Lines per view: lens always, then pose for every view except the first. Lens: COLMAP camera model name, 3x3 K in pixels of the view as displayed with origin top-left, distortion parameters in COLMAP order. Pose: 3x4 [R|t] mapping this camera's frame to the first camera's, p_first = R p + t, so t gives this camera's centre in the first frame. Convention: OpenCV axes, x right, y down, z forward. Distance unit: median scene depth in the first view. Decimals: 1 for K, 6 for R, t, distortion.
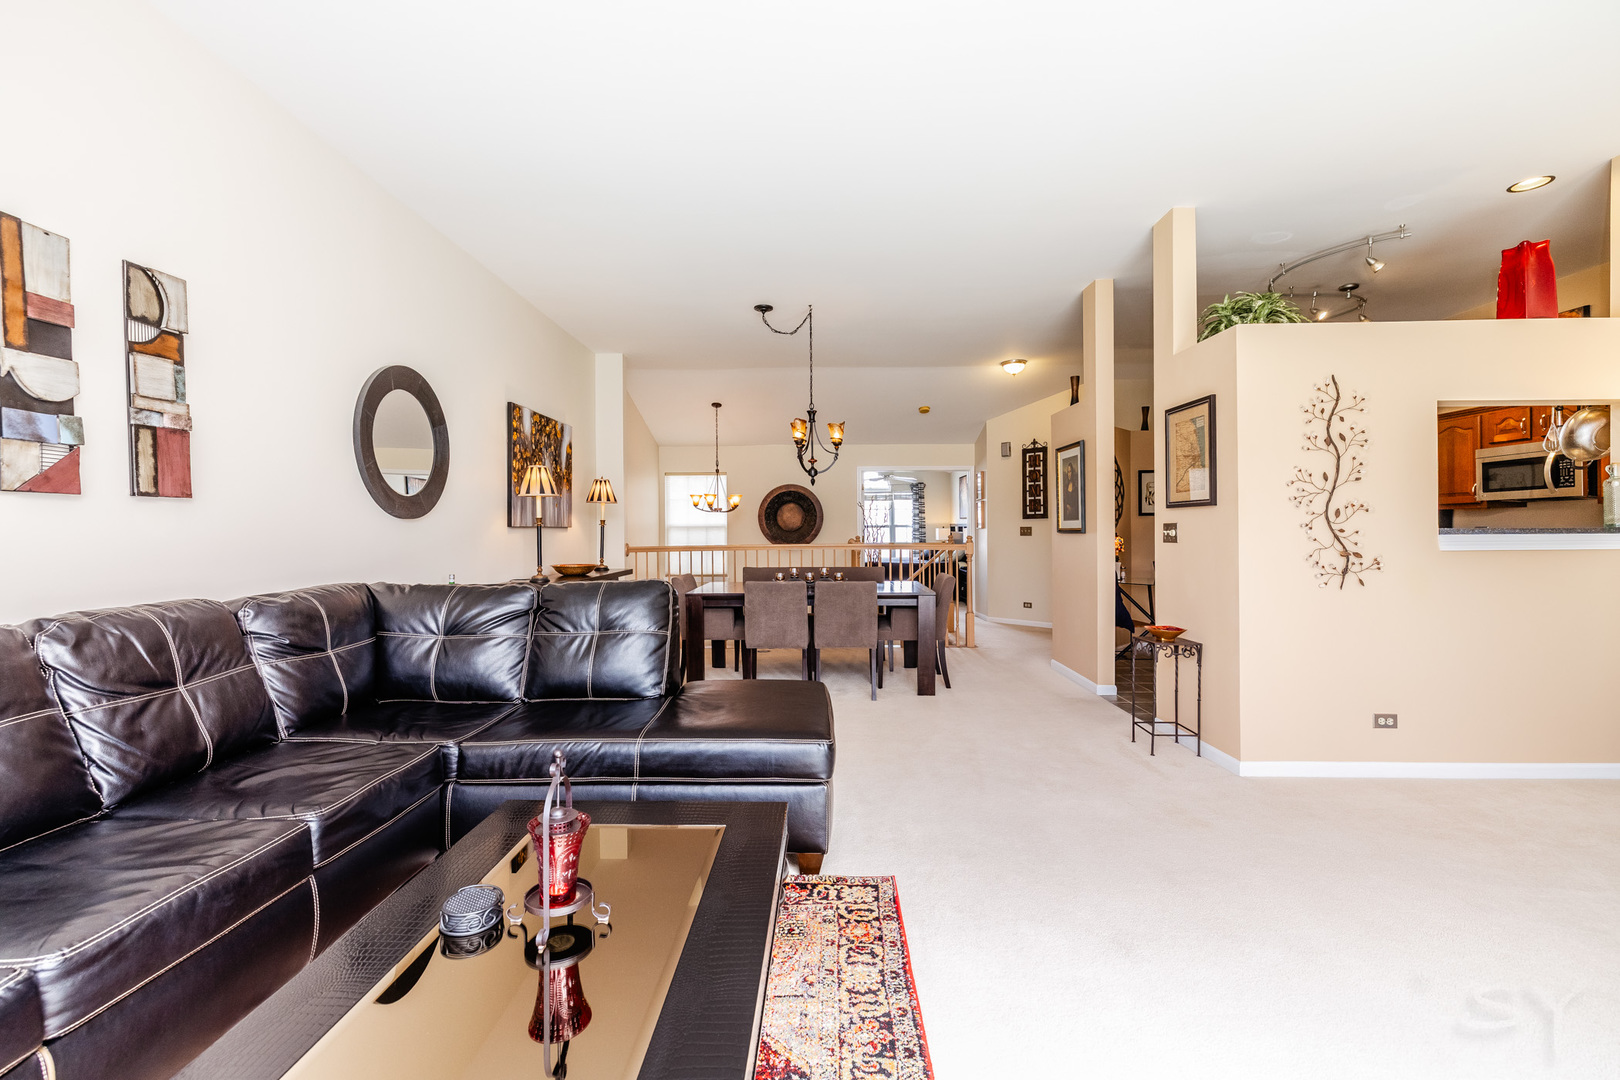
lens RADIAL K [[671.3, 0, 812.1], [0, 671.3, 523.9], [0, 0, 1]] dist [0.000127, -0.000248]
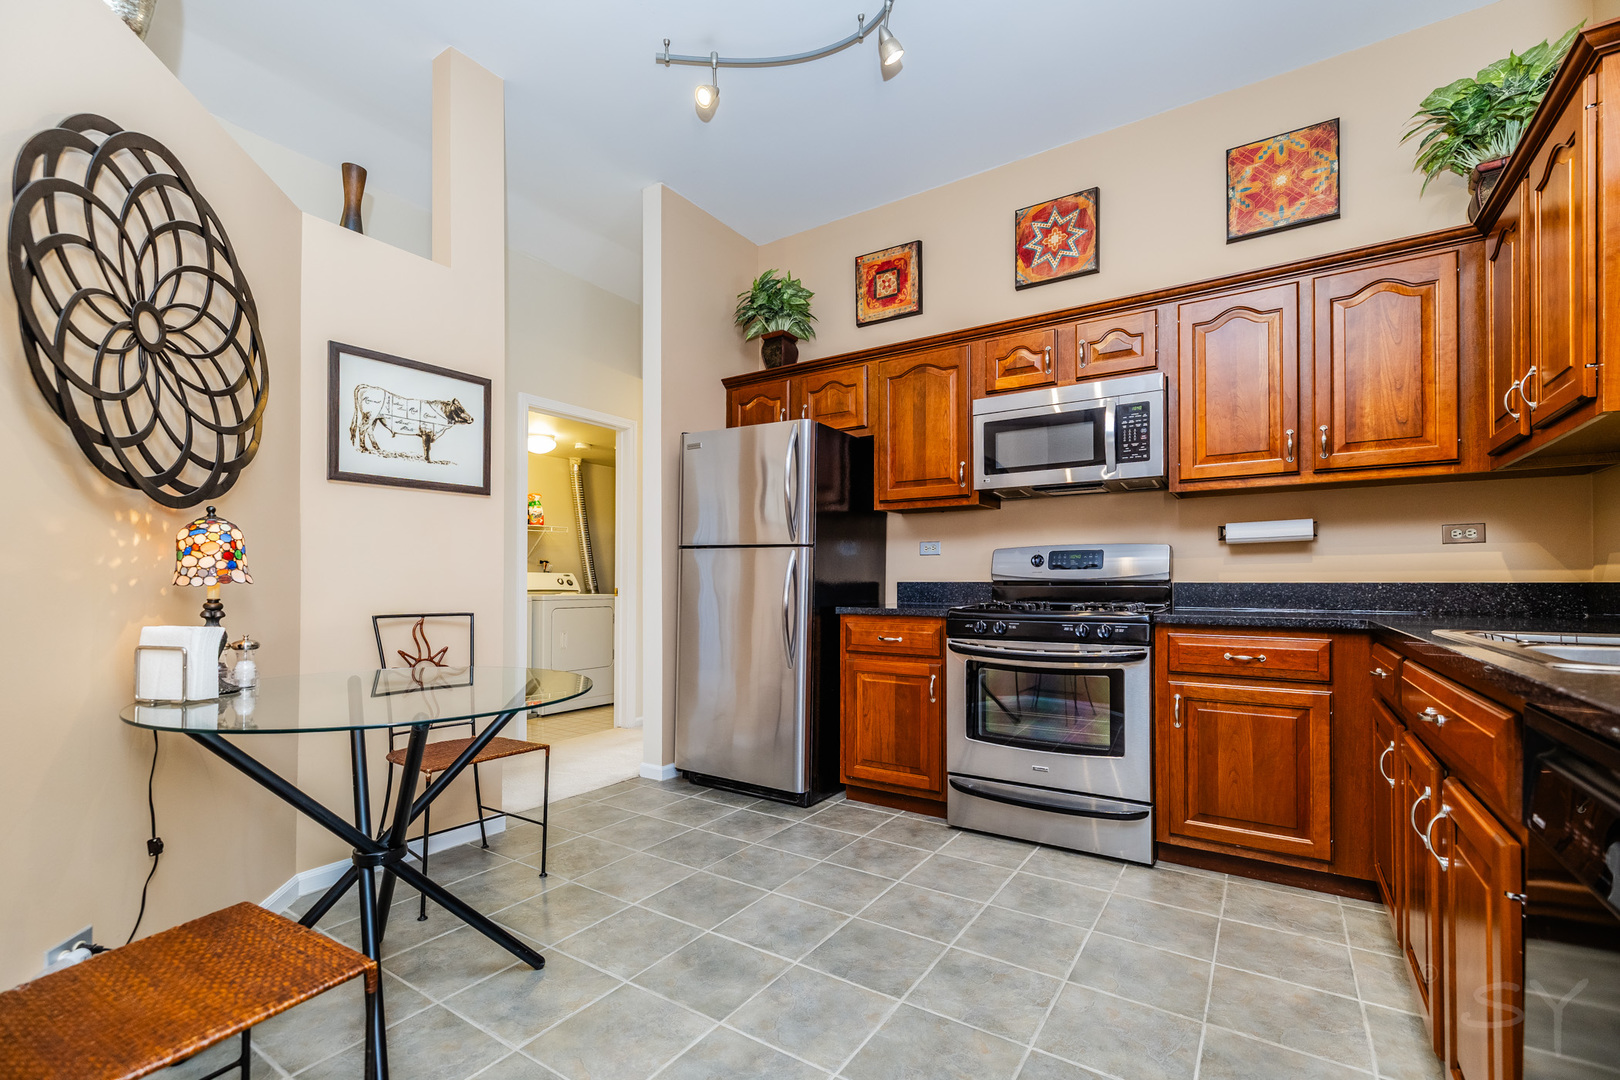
lens RADIAL K [[701.3, 0, 789.3], [0, 701.3, 582.7], [0, 0, 1]] dist [-0.001945, -0.000091]
pose [[0.564516, 0.003691, 0.825414, 0.408480], [-0.011018, 0.999935, 0.003065, 0.045929], [-0.825348, -0.010824, 0.564520, 0.796271]]
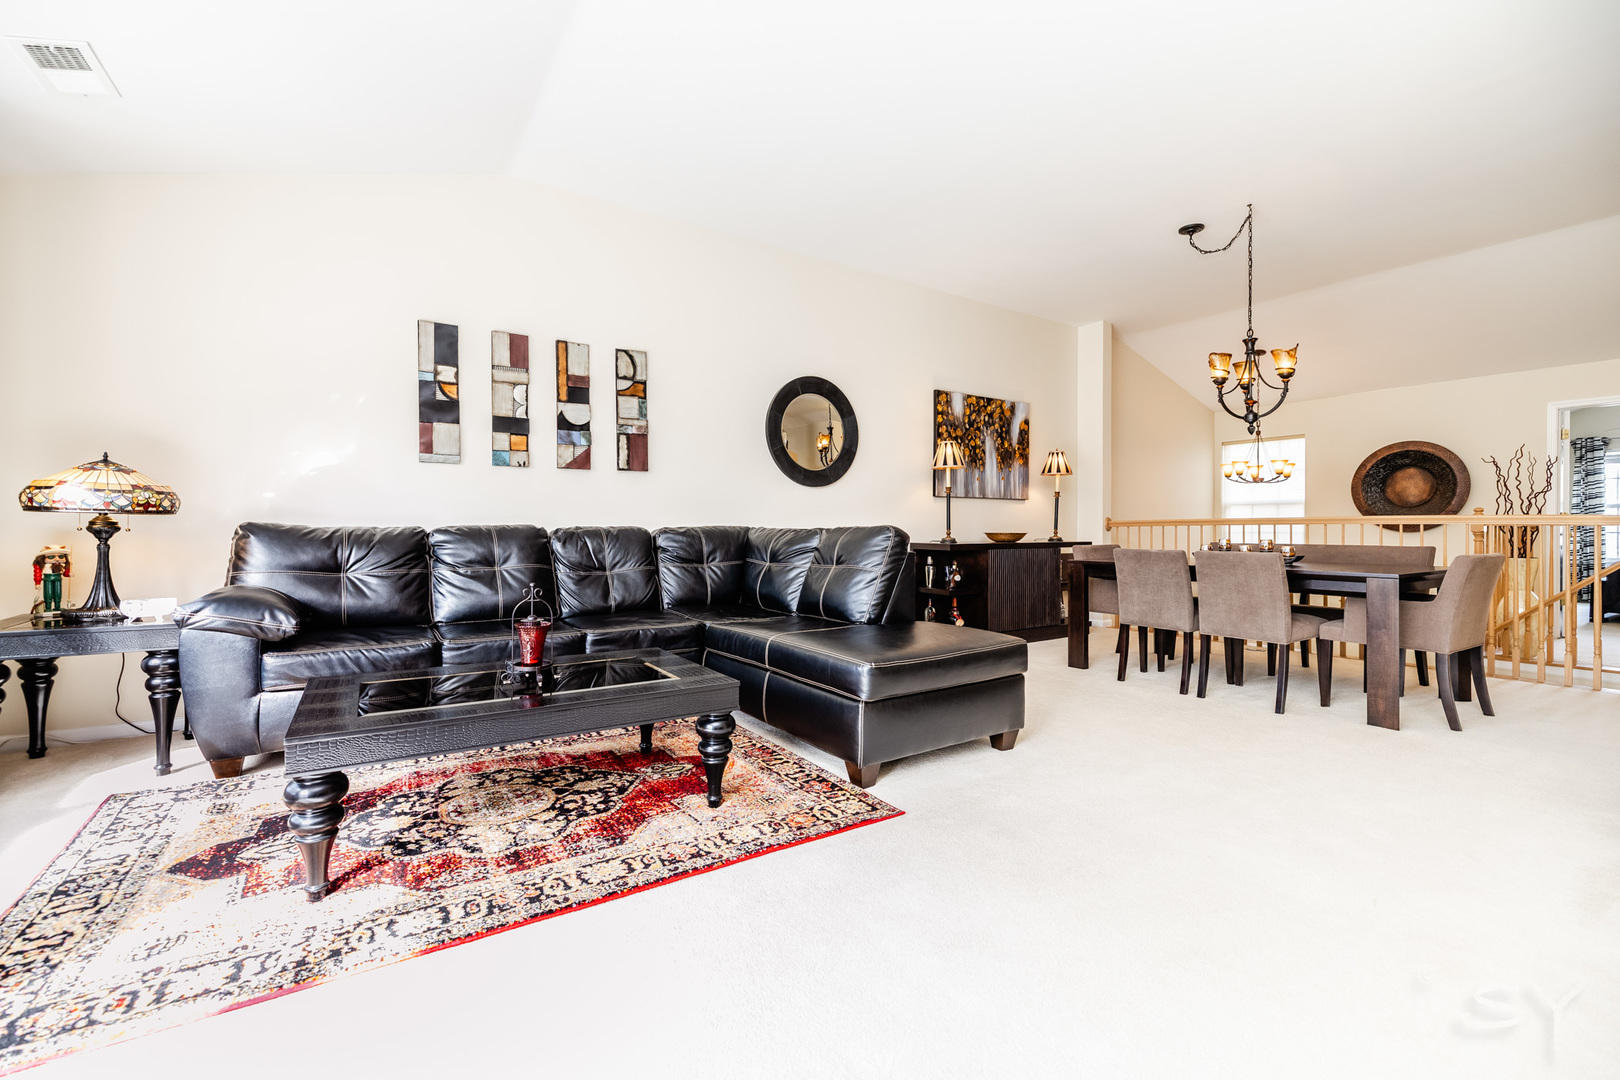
lens RADIAL K [[680.3, 0, 824.8], [0, 680.3, 527.8], [0, 0, 1]] dist [-0.000494, -0.000388]
pose [[0.565592, 0.002491, -0.824681, 0.382275], [0.003973, 0.999976, 0.005745, 0.046989], [0.824675, -0.006526, 0.565569, 0.154333]]
